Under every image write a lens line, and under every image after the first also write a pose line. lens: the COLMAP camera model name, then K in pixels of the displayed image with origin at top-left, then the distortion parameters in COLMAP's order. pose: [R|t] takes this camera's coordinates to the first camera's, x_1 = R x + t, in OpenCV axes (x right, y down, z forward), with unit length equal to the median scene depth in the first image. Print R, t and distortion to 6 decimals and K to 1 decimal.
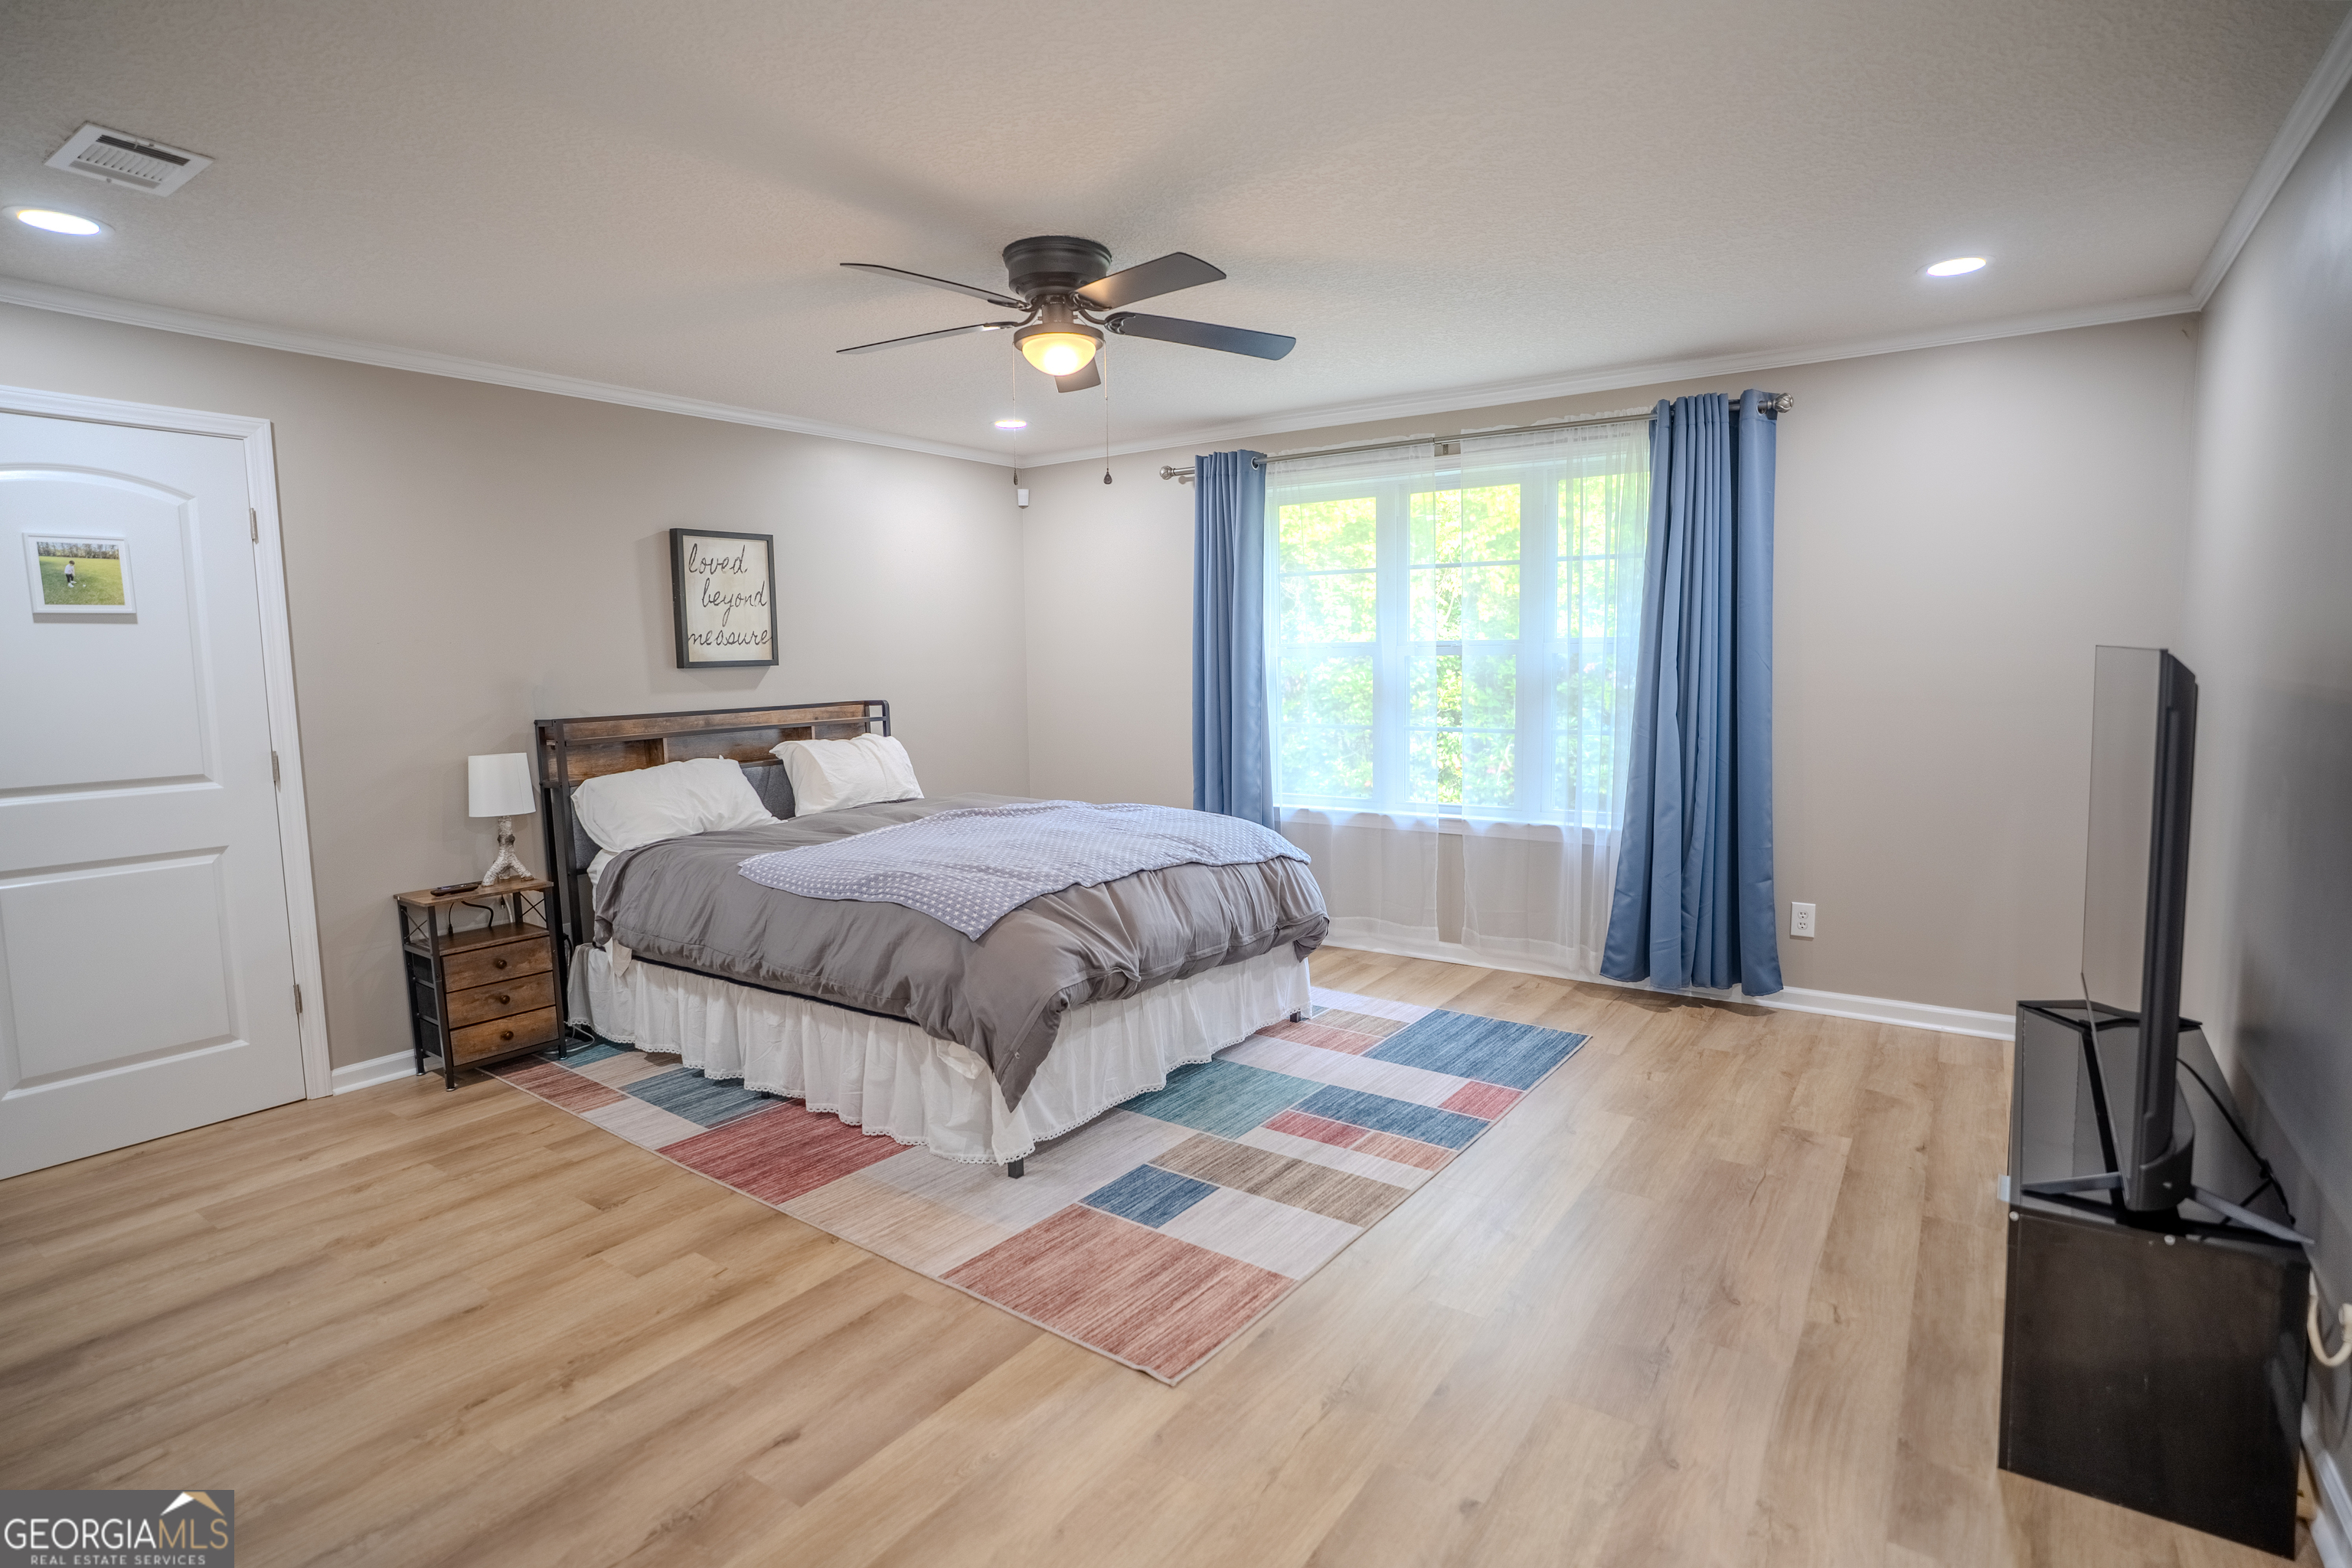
lens RADIAL K [[1189.9, 0, 1156.6], [0, 1189.9, 788.2], [0, 0, 1]] dist [-0.033650, 0.012941]
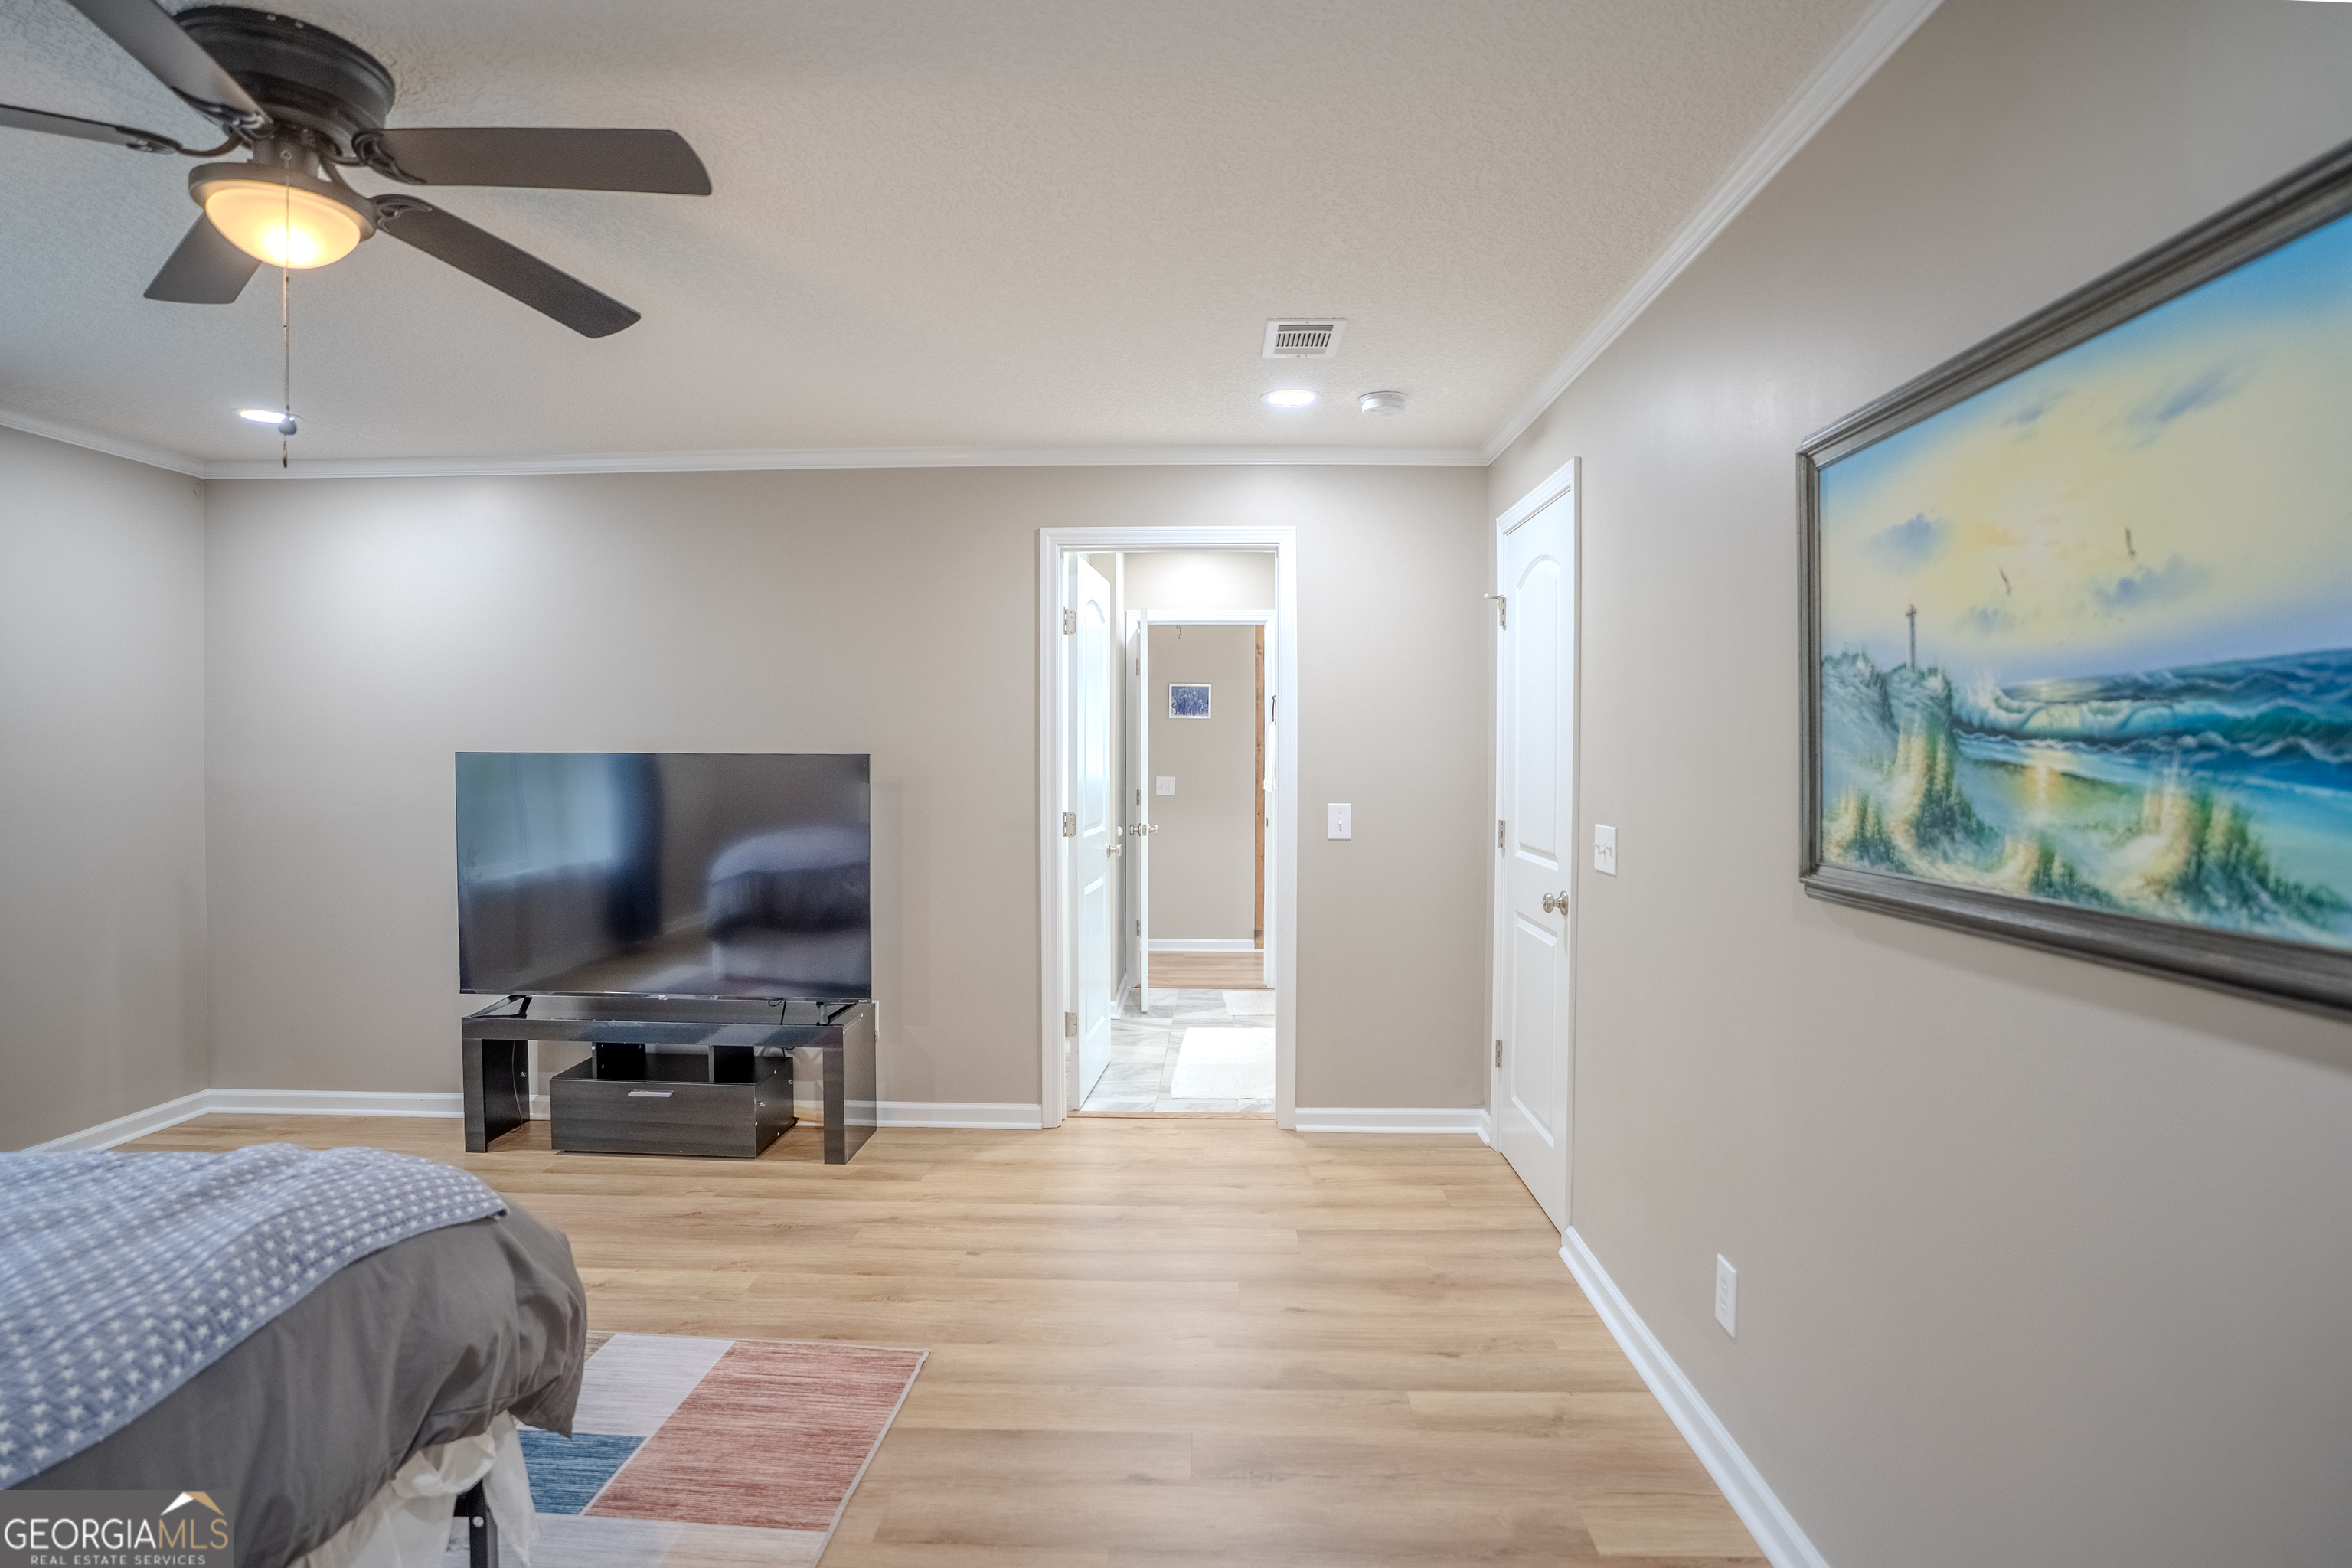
lens RADIAL K [[1189.9, 0, 1155.9], [0, 1189.9, 783.0], [0, 0, 1]] dist [-0.033650, 0.012941]
pose [[-0.544944, 0.002612, 0.838469, -0.727524], [0.106857, 0.992057, 0.066360, -0.084700], [-0.831636, 0.125759, -0.540894, 0.887743]]
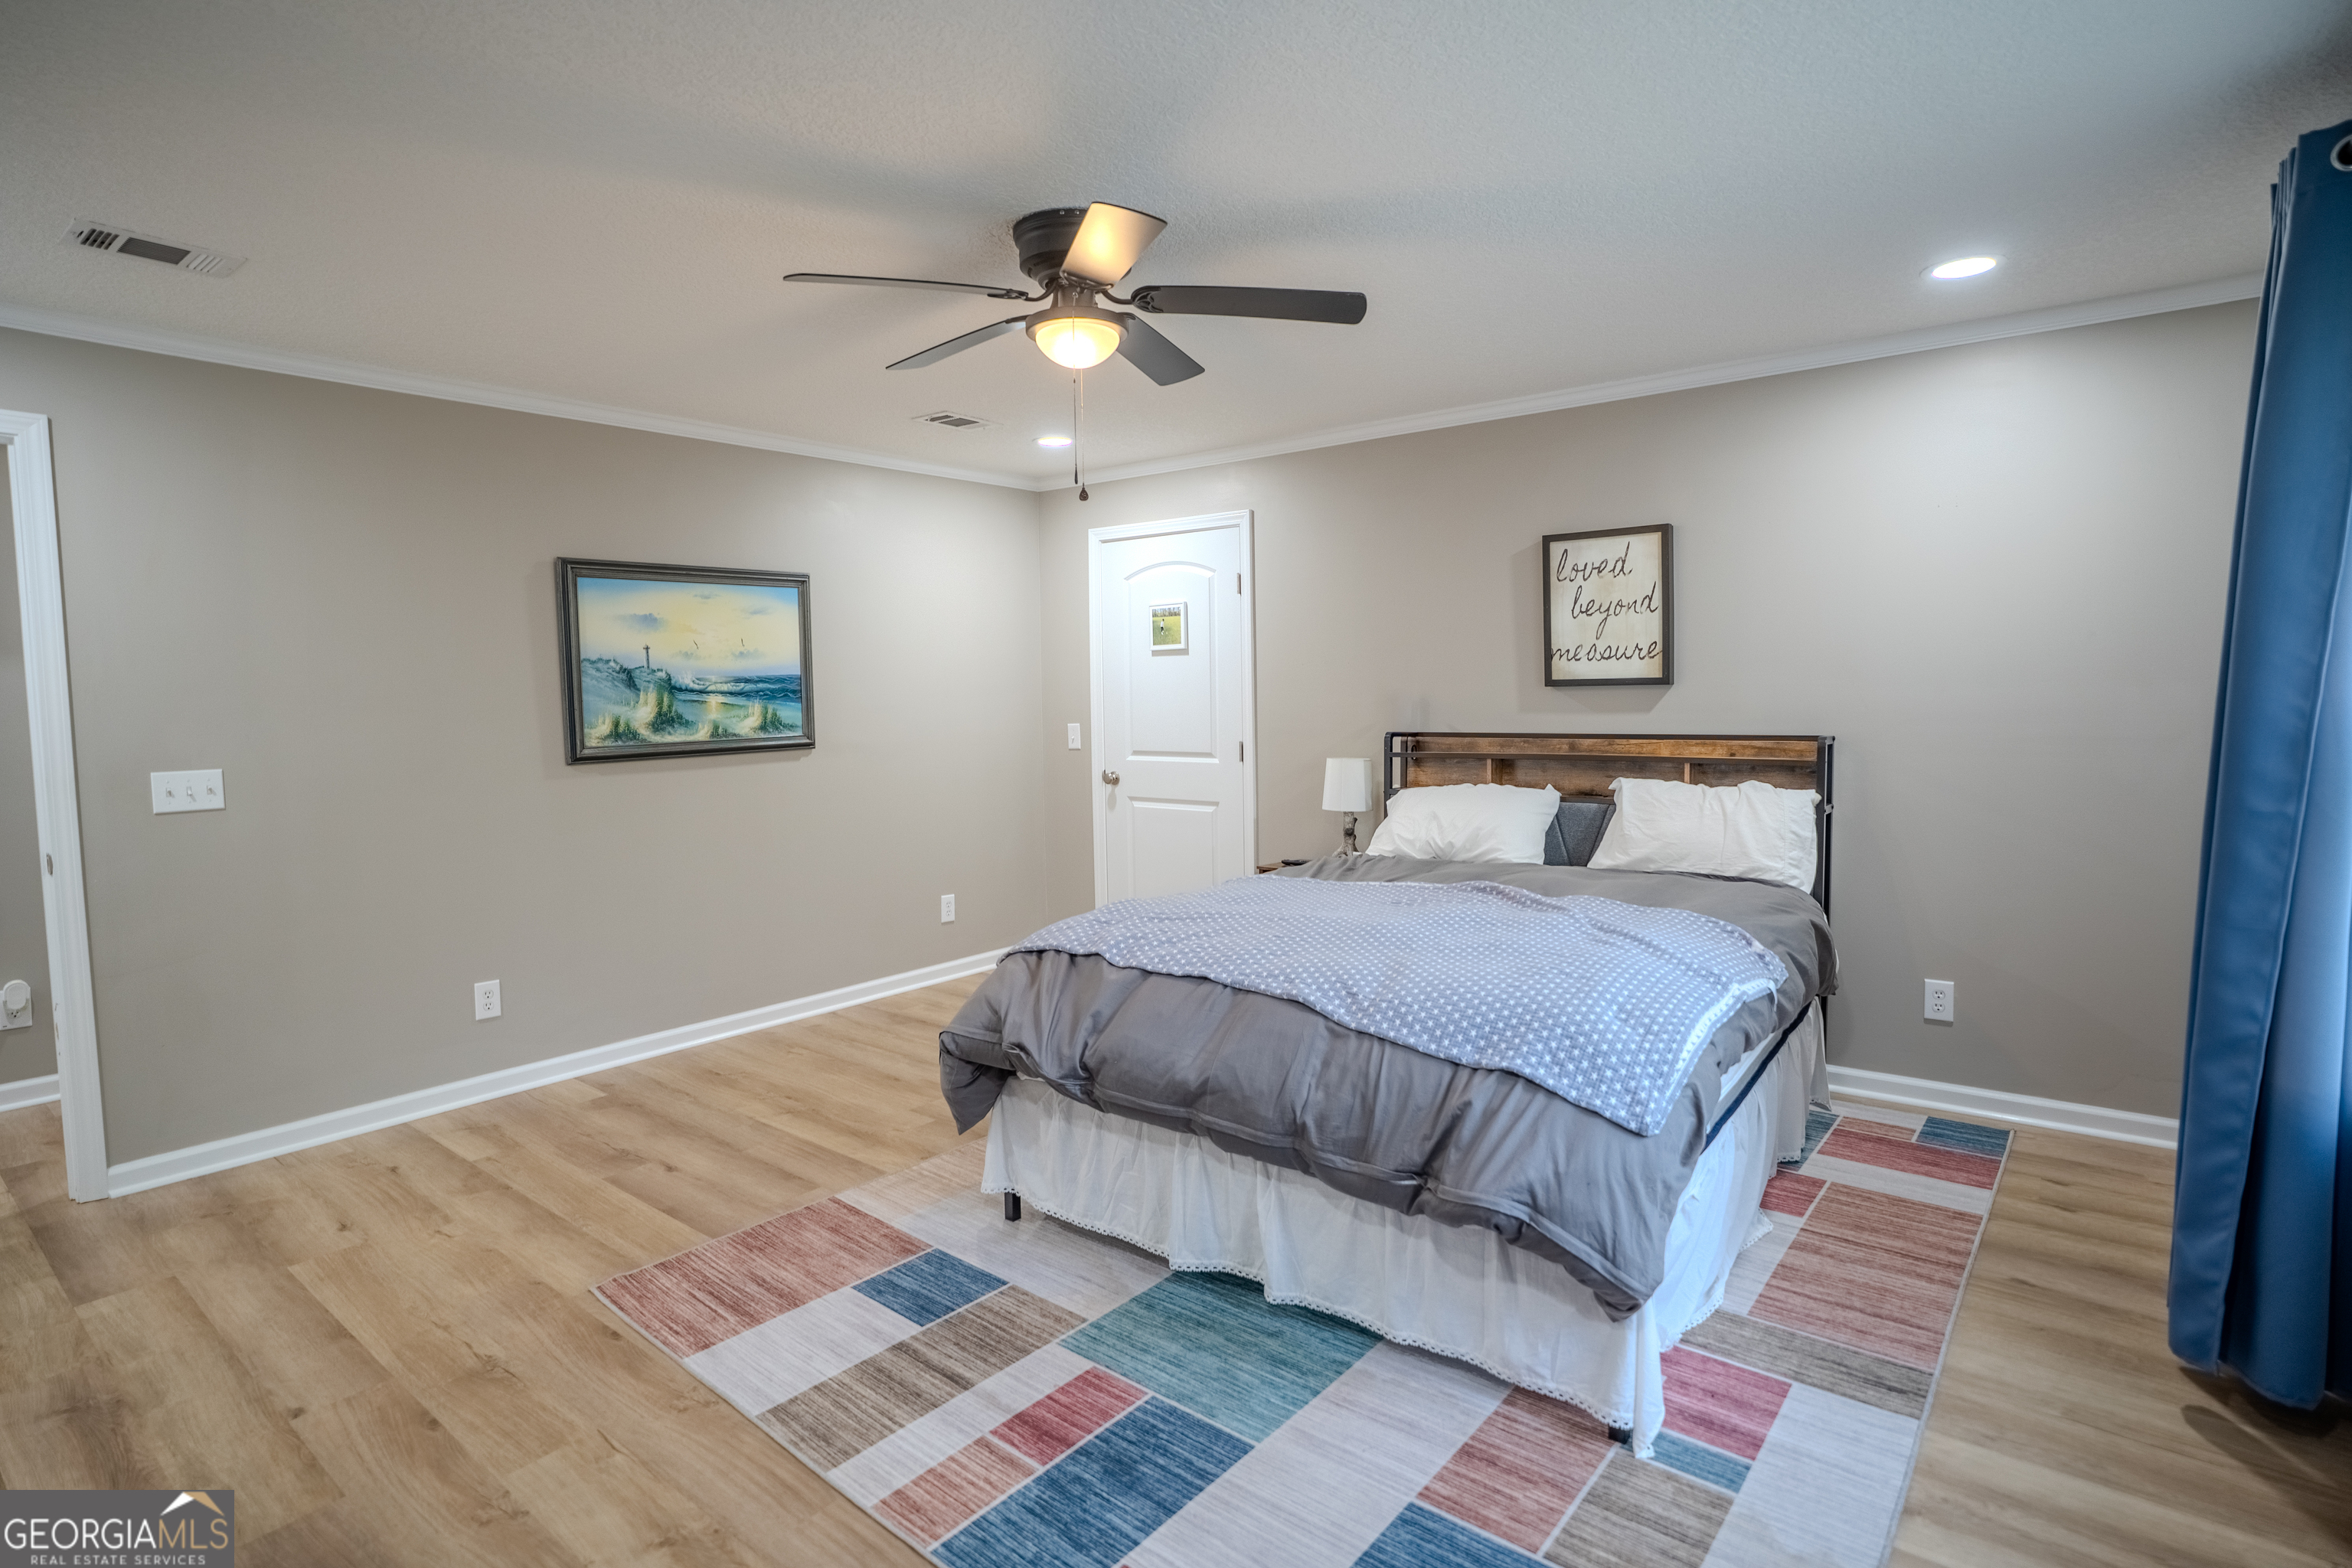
lens RADIAL K [[1189.9, 0, 1188.1], [0, 1189.9, 788.5], [0, 0, 1]] dist [-0.033650, 0.012941]
pose [[-0.055665, 0.105569, -0.992853, 0.731745], [-0.093044, 0.989519, 0.110431, -0.133188], [0.994105, 0.098526, -0.045259, 1.039656]]
